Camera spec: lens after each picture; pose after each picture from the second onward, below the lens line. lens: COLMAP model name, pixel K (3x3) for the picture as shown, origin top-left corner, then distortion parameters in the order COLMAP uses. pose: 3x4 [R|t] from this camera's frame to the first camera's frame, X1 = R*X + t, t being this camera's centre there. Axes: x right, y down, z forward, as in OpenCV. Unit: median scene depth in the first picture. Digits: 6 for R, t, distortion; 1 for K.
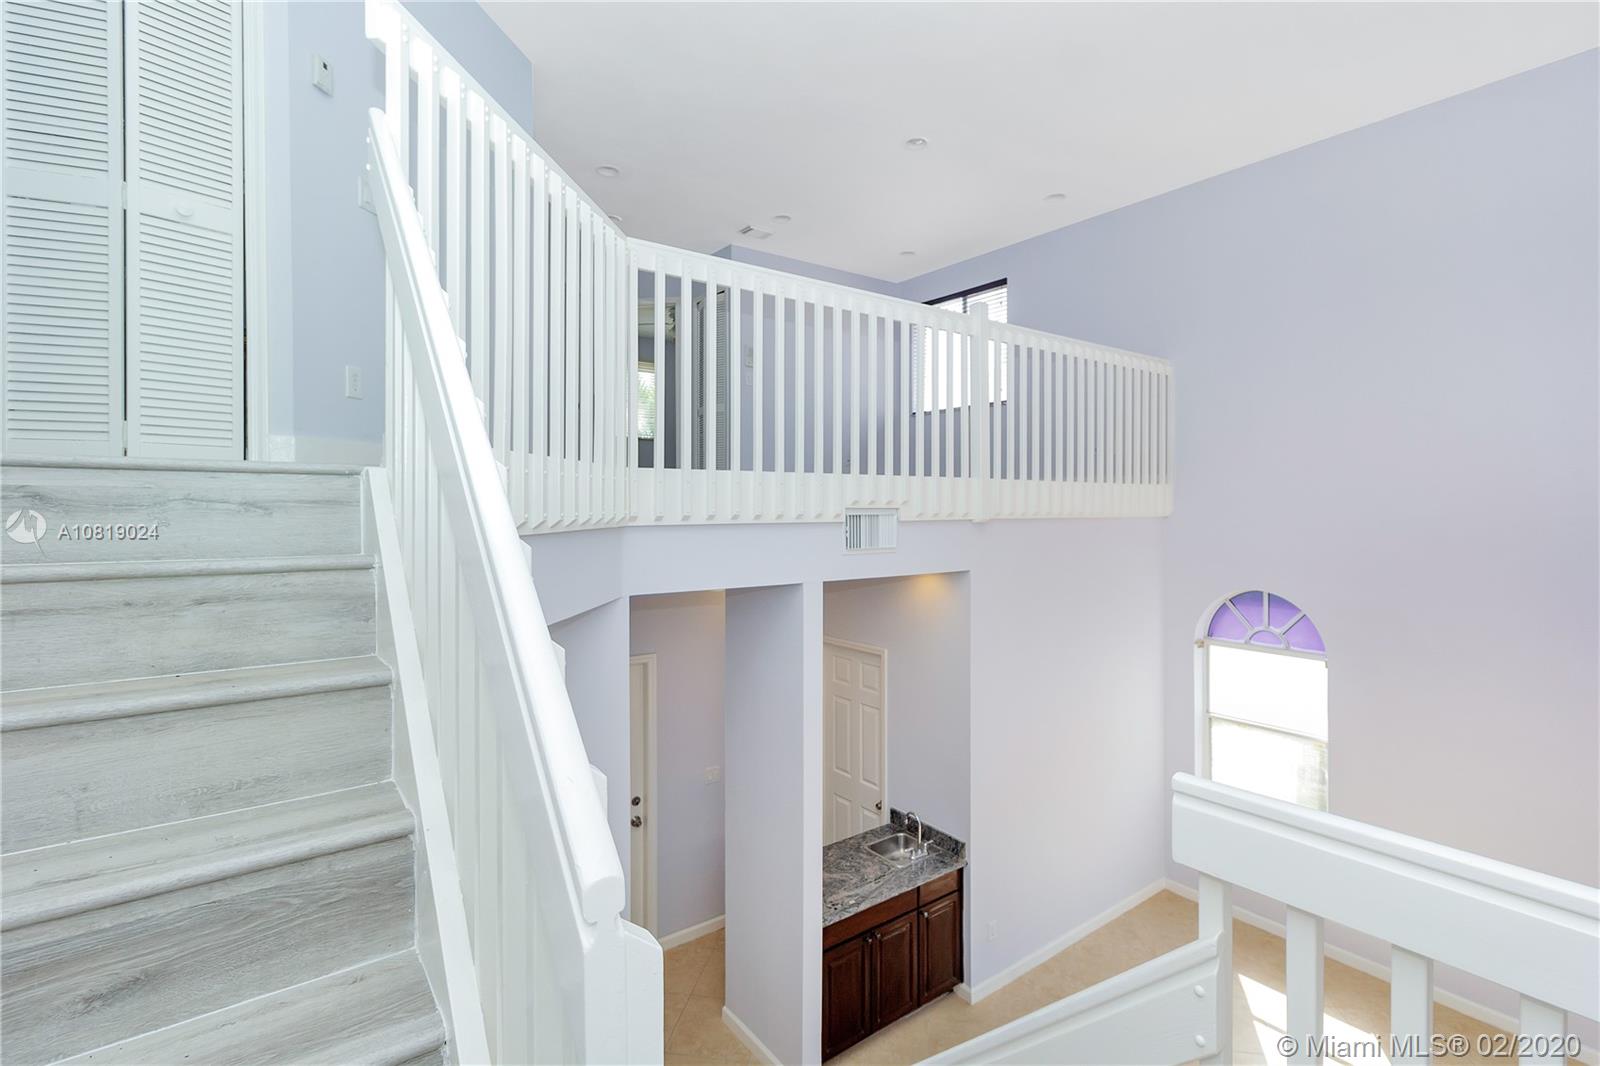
lens RADIAL K [[743.8, 0, 818.9], [0, 743.8, 500.3], [0, 0, 1]] dist [0.003734, -0.000916]
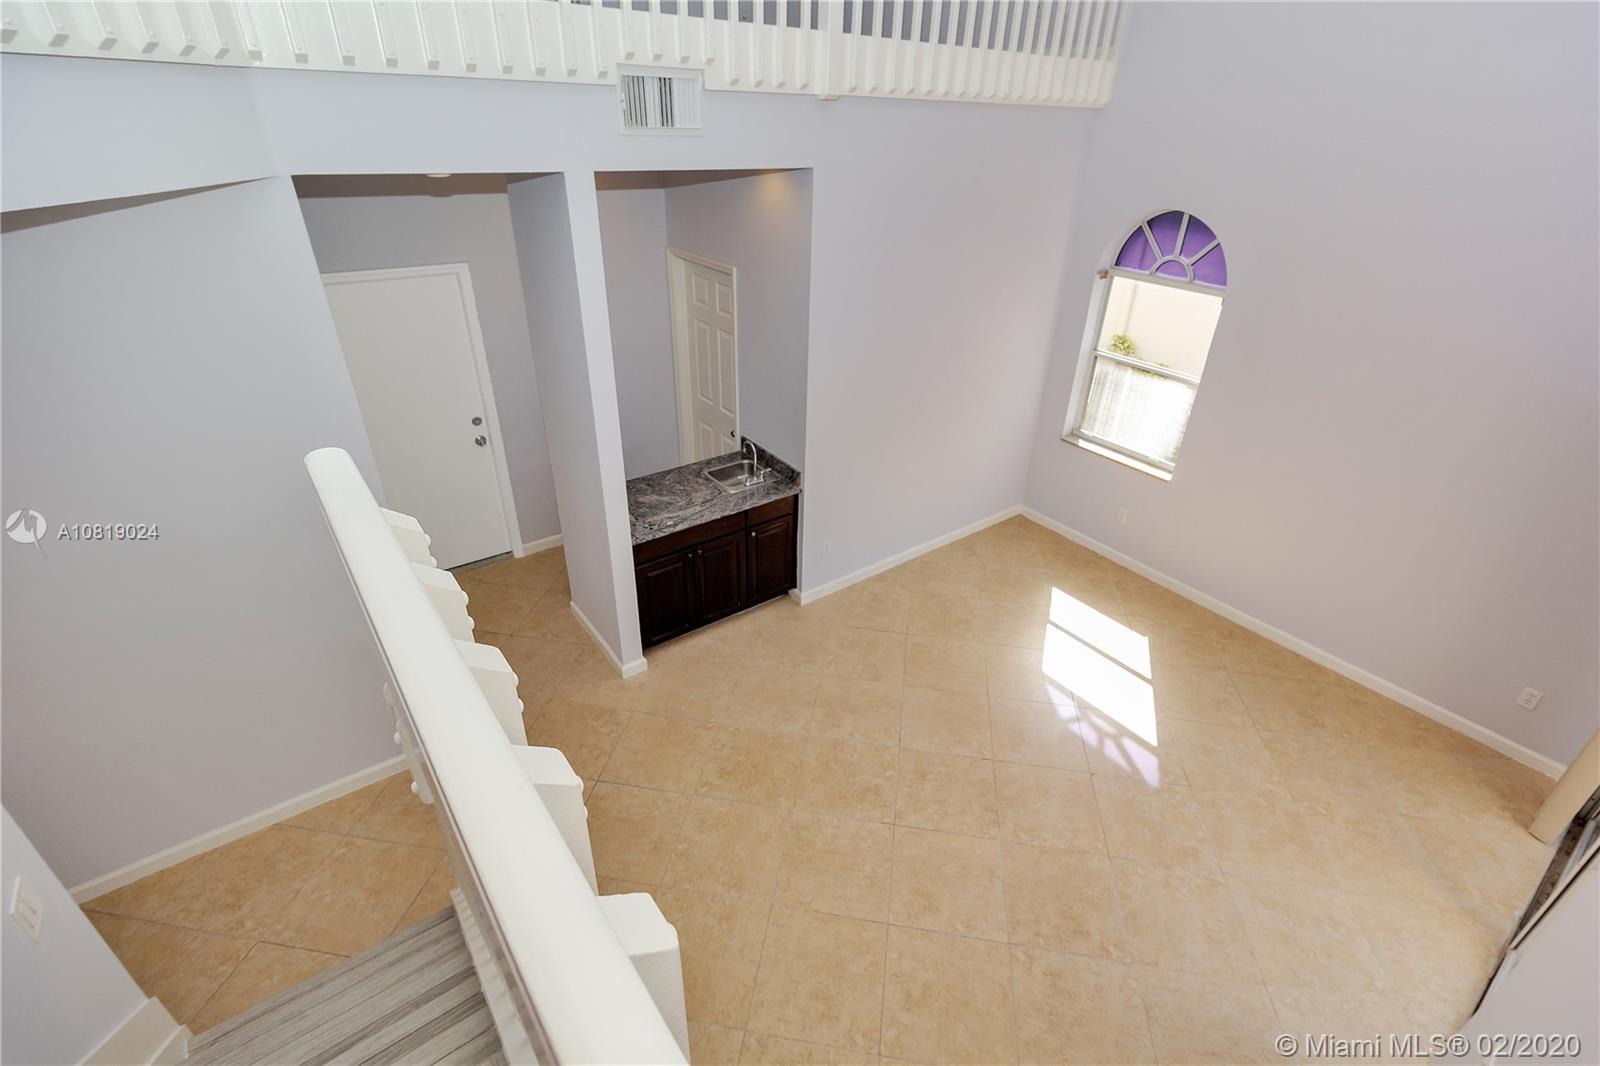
lens RADIAL K [[743.8, 0, 819.4], [0, 743.8, 513.5], [0, 0, 1]] dist [0.003734, -0.000916]
pose [[0.999238, 0.026219, 0.028900, 0.189864], [-0.036968, 0.873156, 0.486037, 0.028004], [-0.012491, -0.486736, 0.873460, 0.109776]]
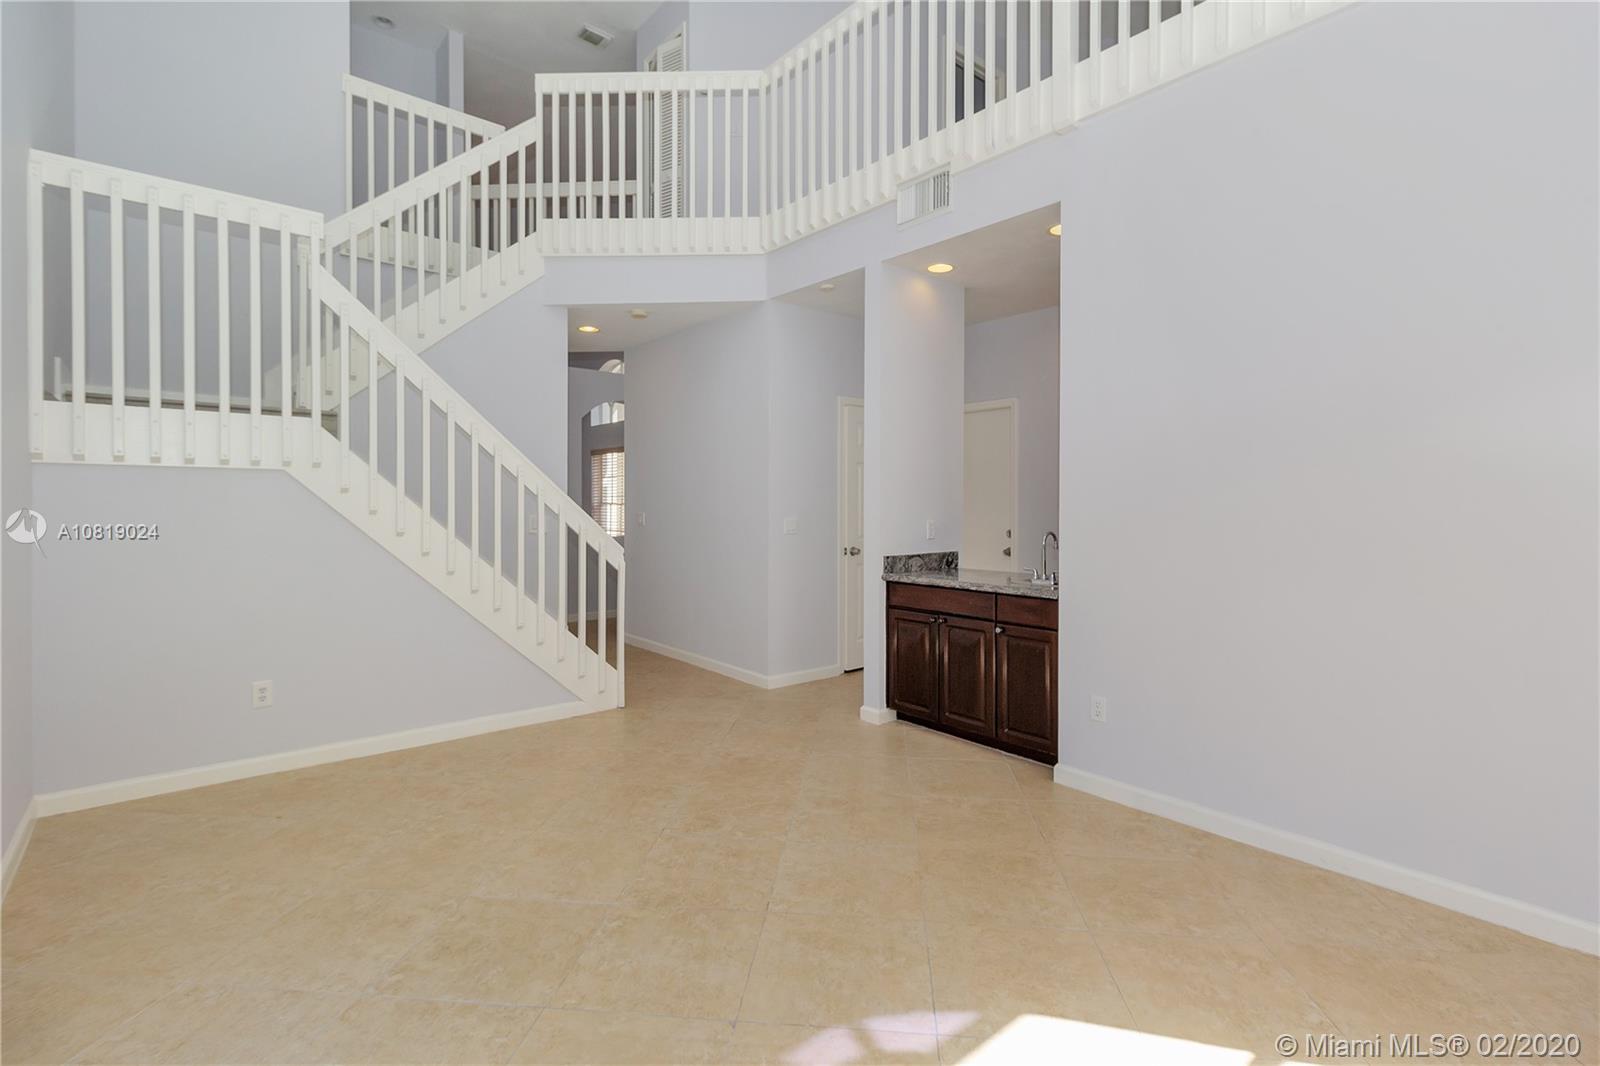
lens RADIAL K [[743.8, 0, 807.8], [0, 743.8, 528.7], [0, 0, 1]] dist [0.003734, -0.000916]
pose [[0.061473, 0.032850, -0.997568, 0.889762], [-0.002165, 0.999460, 0.032779, 0.386196], [0.998106, 0.000145, 0.061511, 0.684484]]
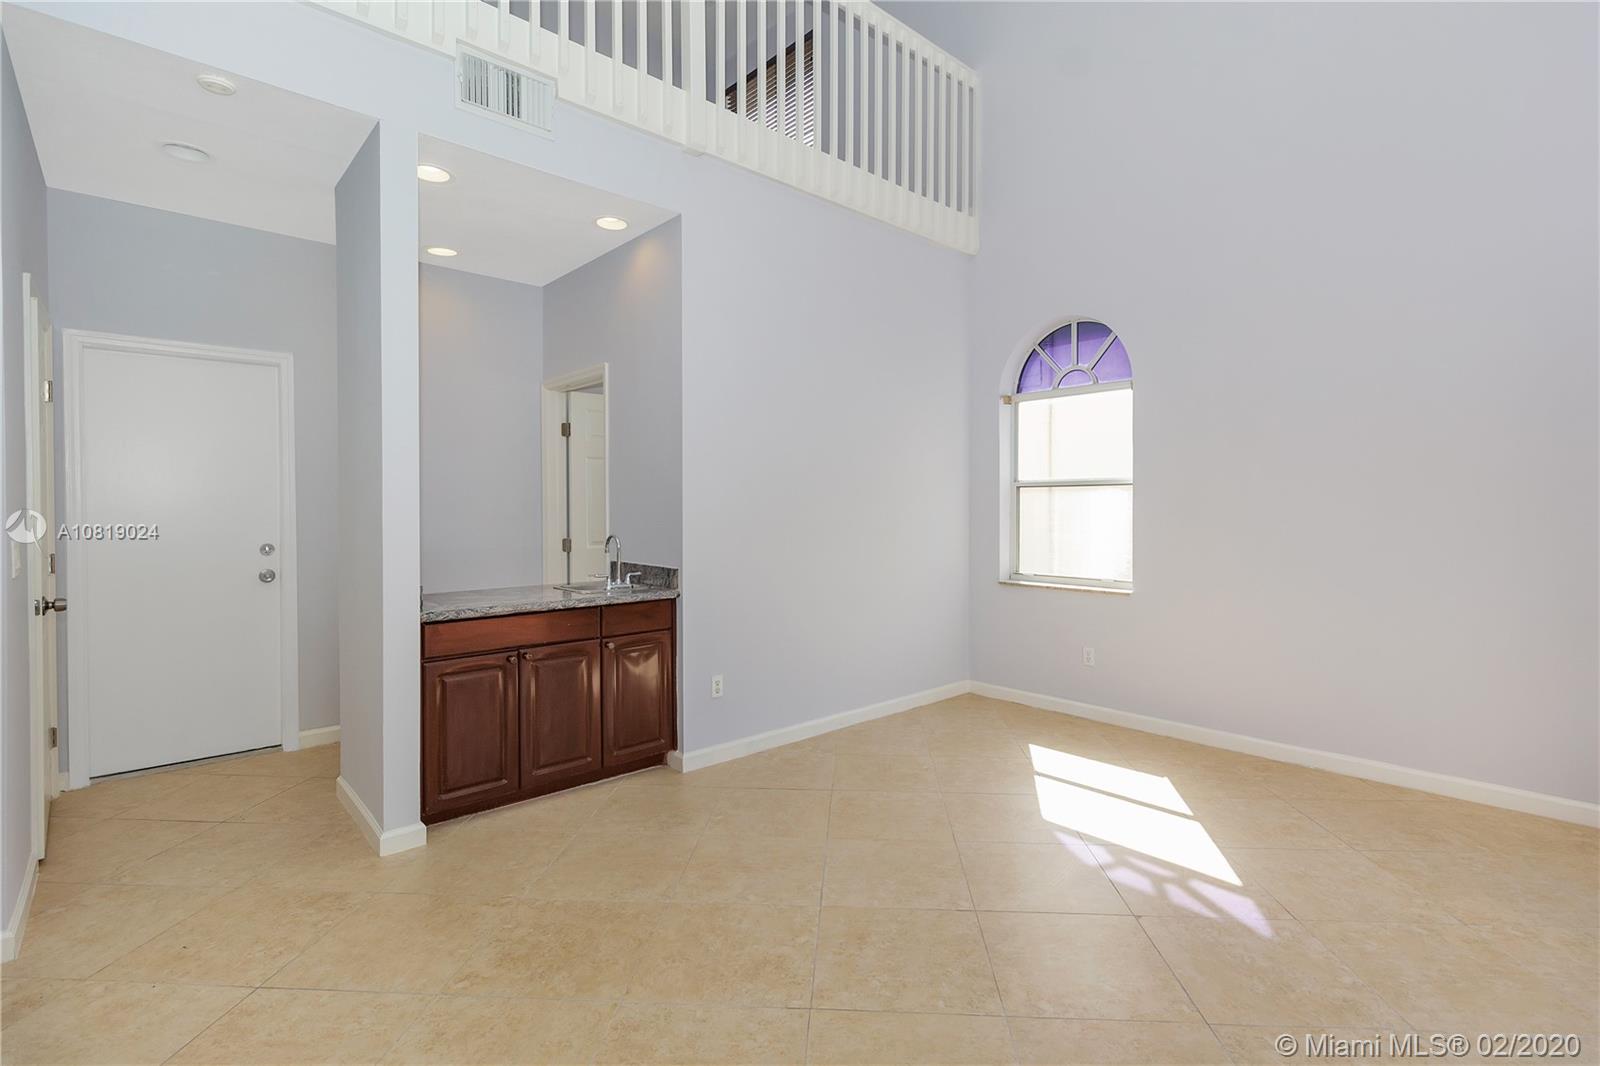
lens RADIAL K [[743.8, 0, 819.6], [0, 743.8, 510.8], [0, 0, 1]] dist [0.003734, -0.000916]
pose [[0.994818, -0.000847, 0.101665, 0.258197], [0.000116, 0.999974, 0.007195, 0.384148], [-0.101668, -0.007146, 0.994793, 0.208964]]
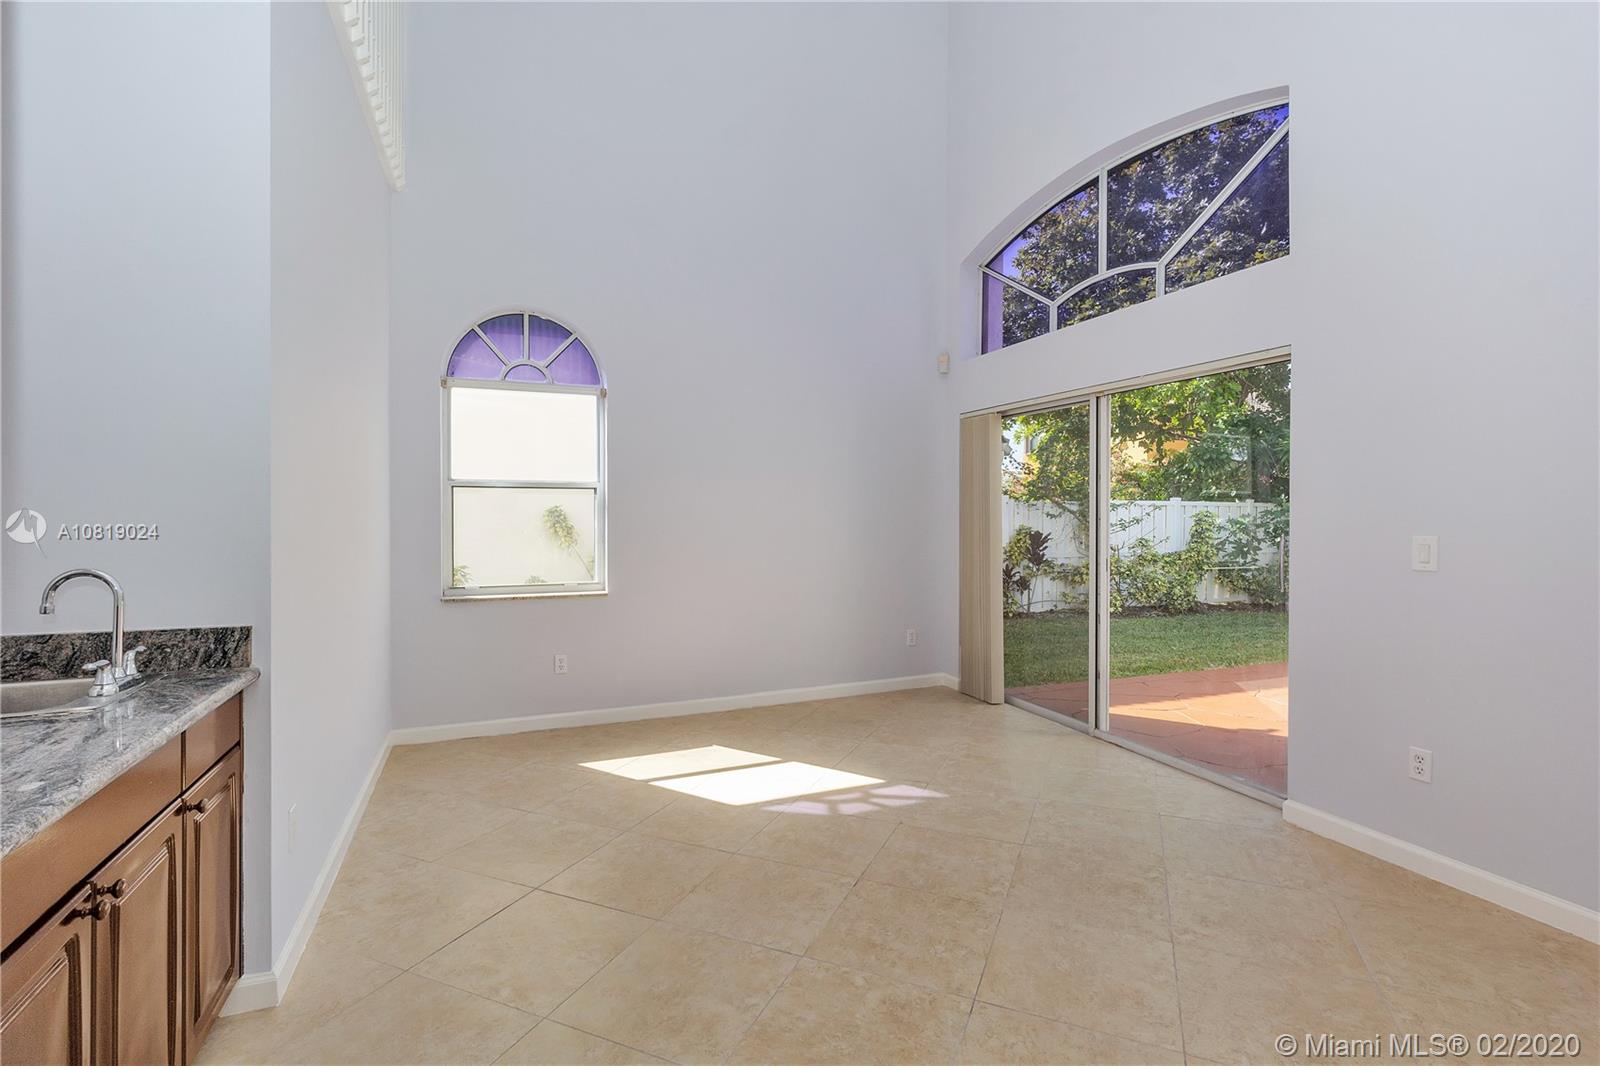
lens RADIAL K [[743.8, 0, 812.3], [0, 743.8, 520.1], [0, 0, 1]] dist [0.003734, -0.000916]
pose [[0.240397, -0.009475, 0.970628, -0.119929], [-0.004619, 0.999930, 0.010906, 0.386667], [-0.970664, -0.007105, 0.240336, 0.592565]]
